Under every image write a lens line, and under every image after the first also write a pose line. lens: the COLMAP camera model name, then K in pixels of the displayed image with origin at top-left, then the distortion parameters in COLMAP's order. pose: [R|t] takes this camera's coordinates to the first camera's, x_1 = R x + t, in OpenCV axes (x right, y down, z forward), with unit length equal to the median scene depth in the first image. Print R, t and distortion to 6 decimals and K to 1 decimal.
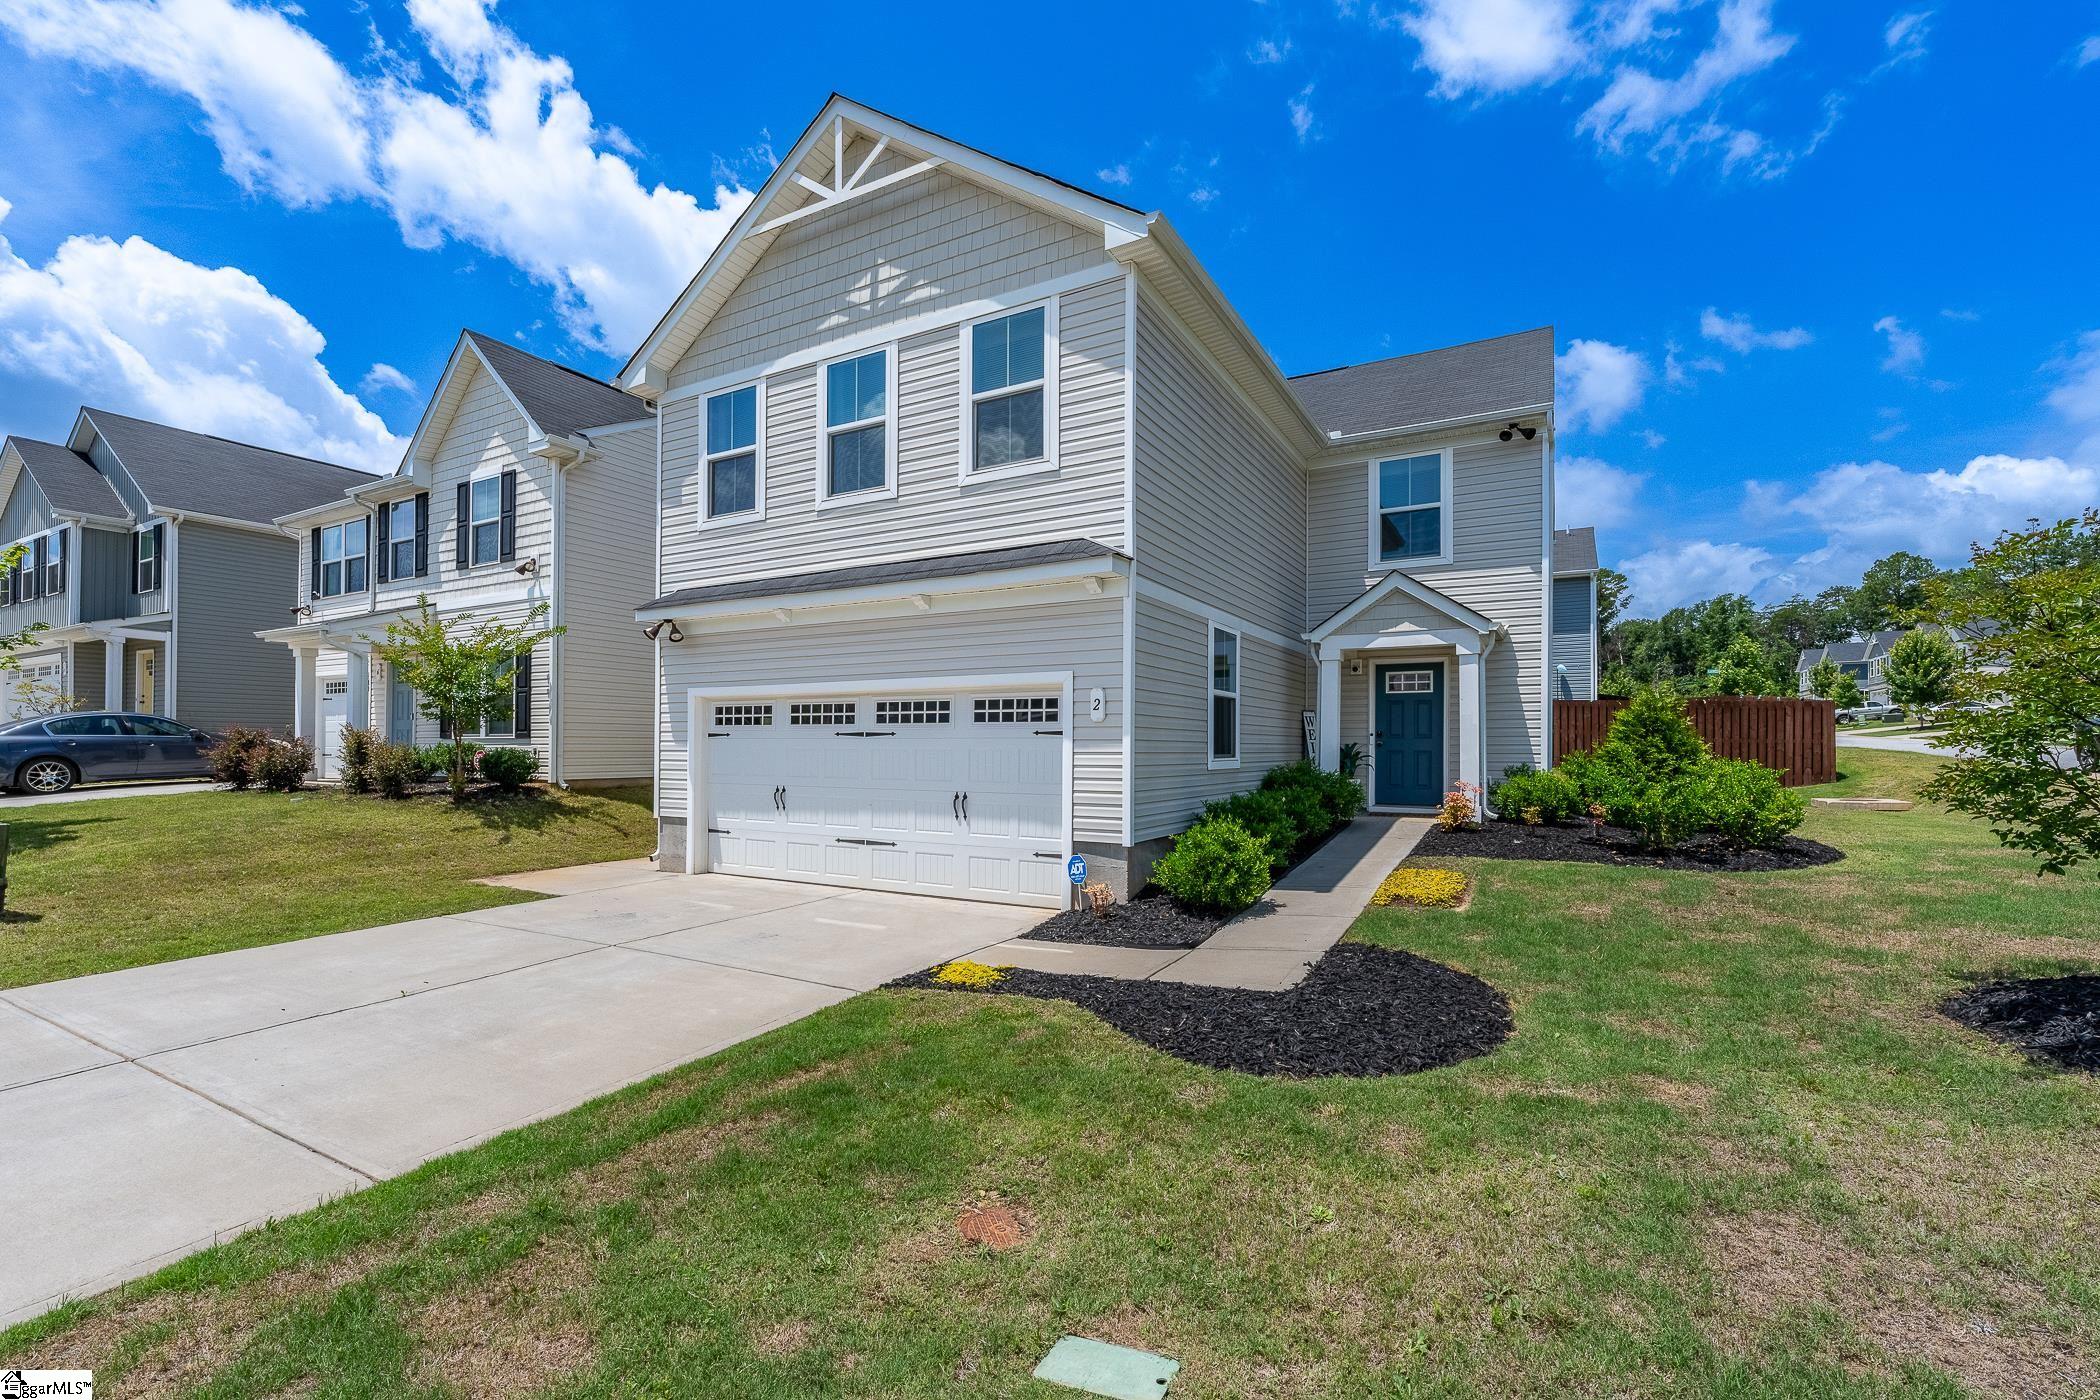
lens RADIAL K [[918.6, 0, 986.3], [0, 918.6, 747.7], [0, 0, 1]] dist [0.000177, -0.000173]
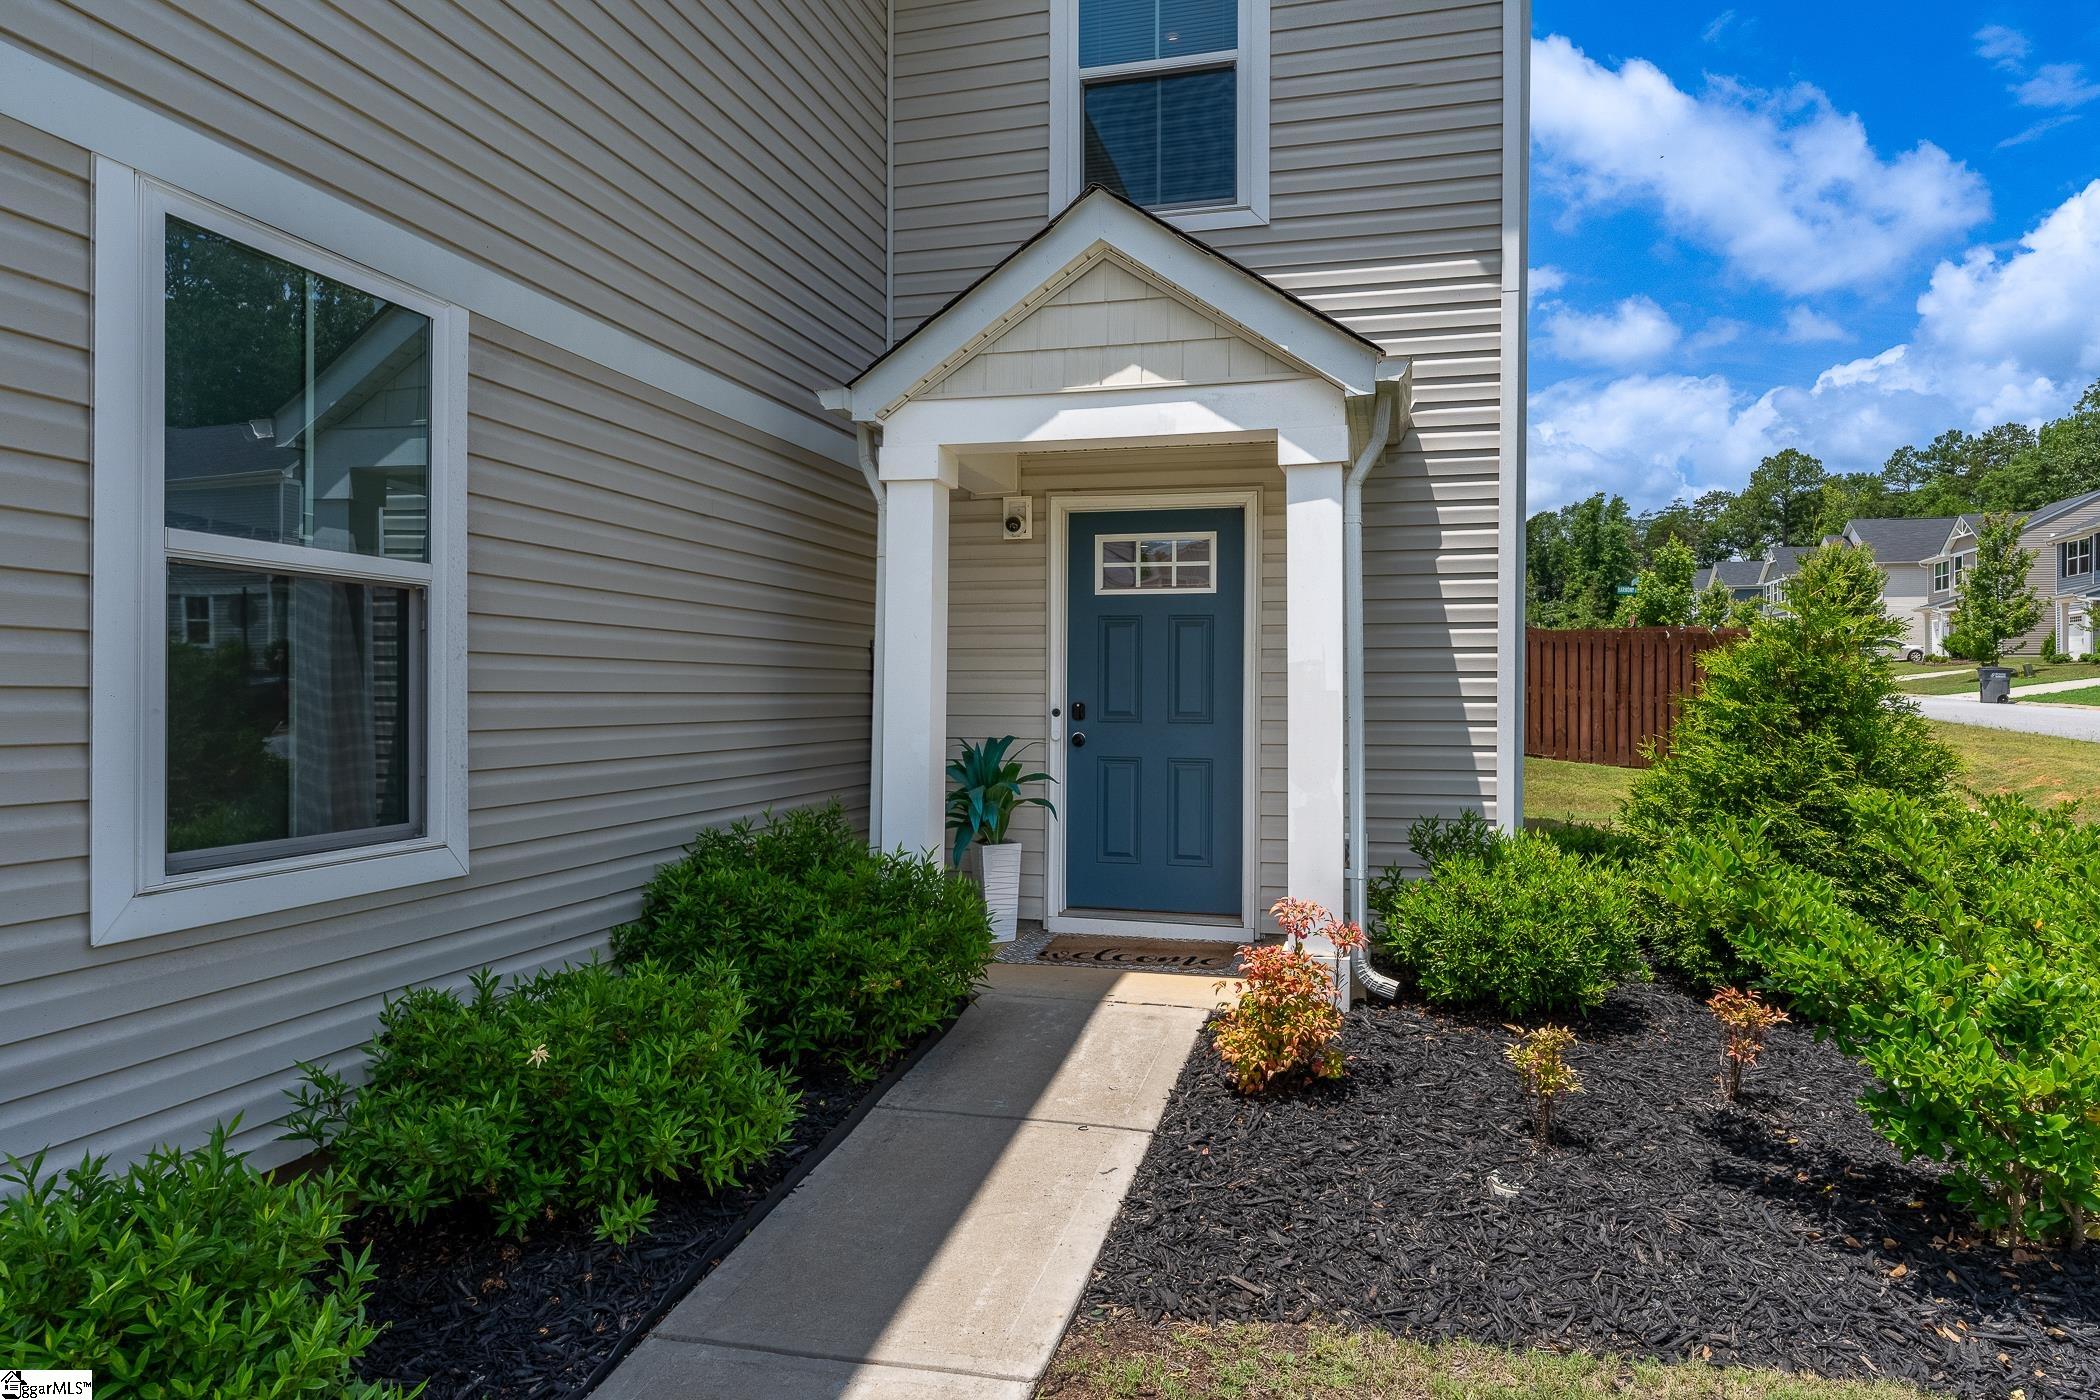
lens RADIAL K [[1128.9, 0, 1050.0], [0, 1128.9, 700.0], [0, 0, 1]] dist [-0.000354, -0.000447]
pose [[0.961999, -0.003080, 0.273035, 0.339533], [-0.000498, 0.999915, 0.013037, -0.027846], [-0.273052, -0.012678, 0.961916, 0.665444]]
